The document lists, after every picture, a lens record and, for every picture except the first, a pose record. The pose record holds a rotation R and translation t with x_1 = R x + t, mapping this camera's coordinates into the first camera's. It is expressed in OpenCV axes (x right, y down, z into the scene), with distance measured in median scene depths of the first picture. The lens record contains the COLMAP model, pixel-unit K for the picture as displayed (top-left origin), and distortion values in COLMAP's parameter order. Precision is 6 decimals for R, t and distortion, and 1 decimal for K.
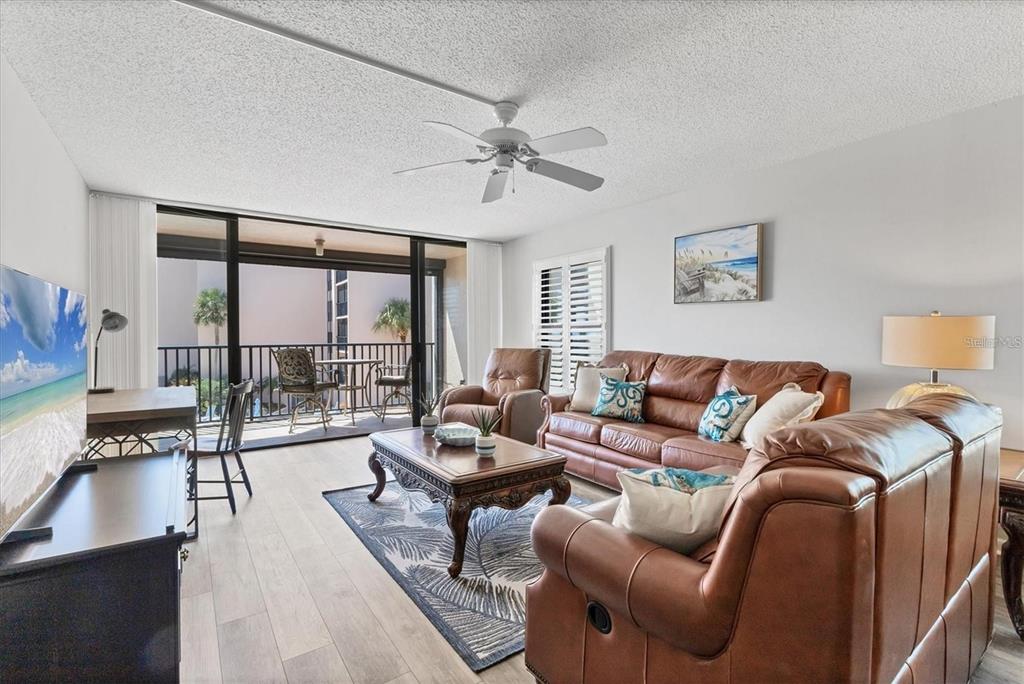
lens RADIAL K [[471.8, 0, 512.9], [0, 471.8, 336.0], [0, 0, 1]] dist [-0.003950, 0.000316]
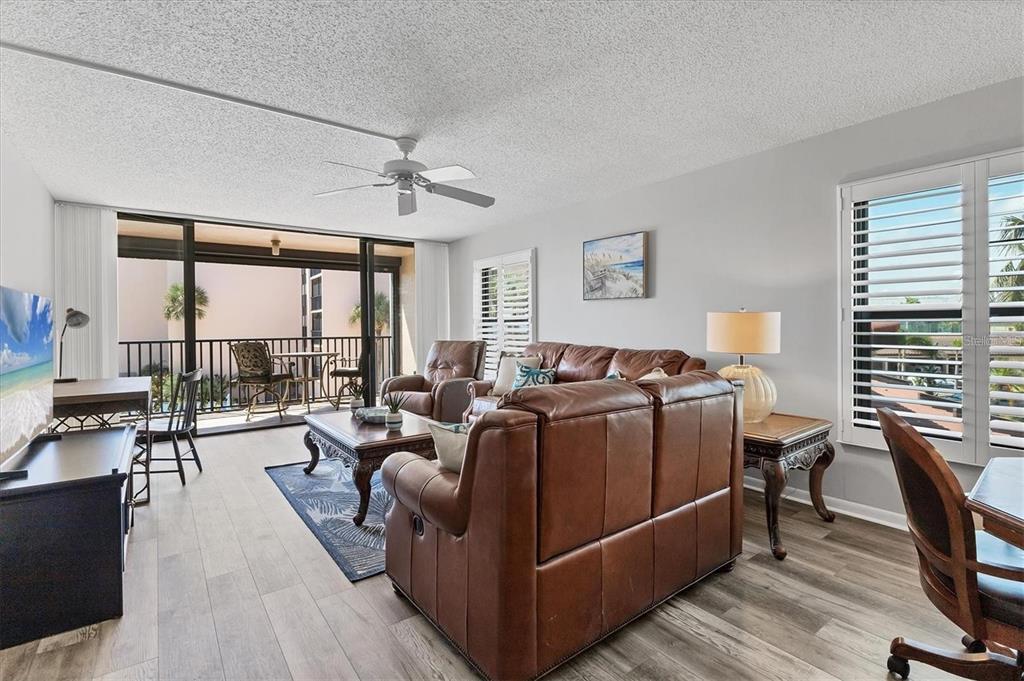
lens RADIAL K [[480.9, 0, 511.9], [0, 480.9, 327.0], [0, 0, 1]] dist [-0.002849, -0.001215]
pose [[0.999562, -0.006157, 0.028952, 0.142368], [0.006261, 0.999974, -0.003495, -0.000763], [-0.028930, 0.003674, 0.999575, -0.158560]]
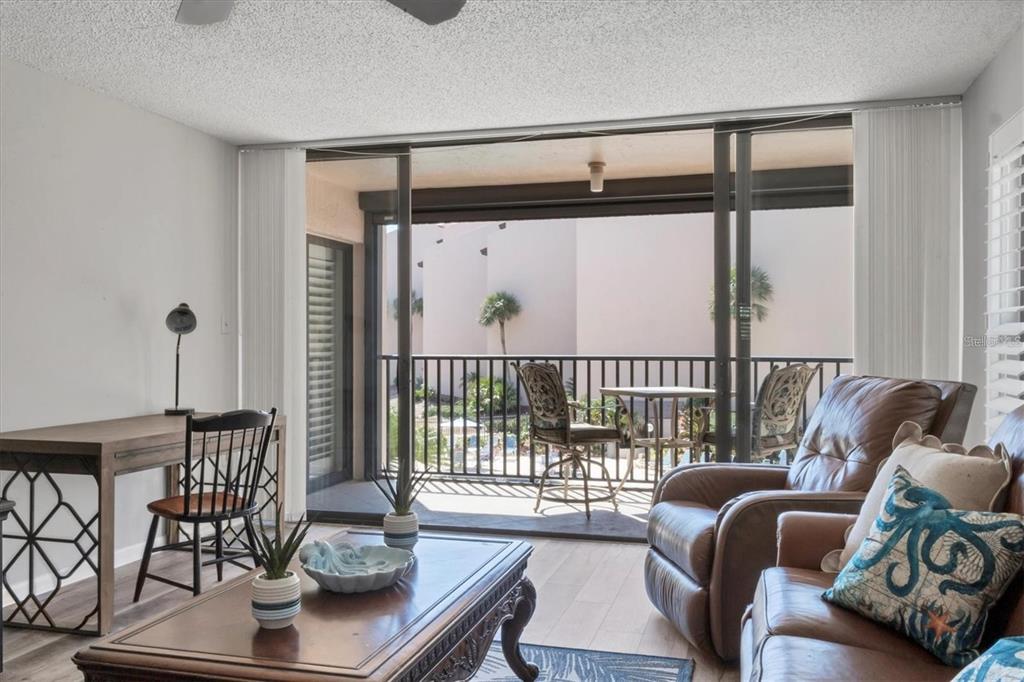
lens RADIAL K [[875.1, 0, 512.0], [0, 875.1, 341.0], [0, 0, 1]] dist [0.017979, -0.006458]
pose [[0.630539, 0.005875, -0.776135, 0.476505], [-0.006289, 0.999977, 0.002461, -0.002966], [0.776132, 0.003330, 0.630562, 0.456001]]
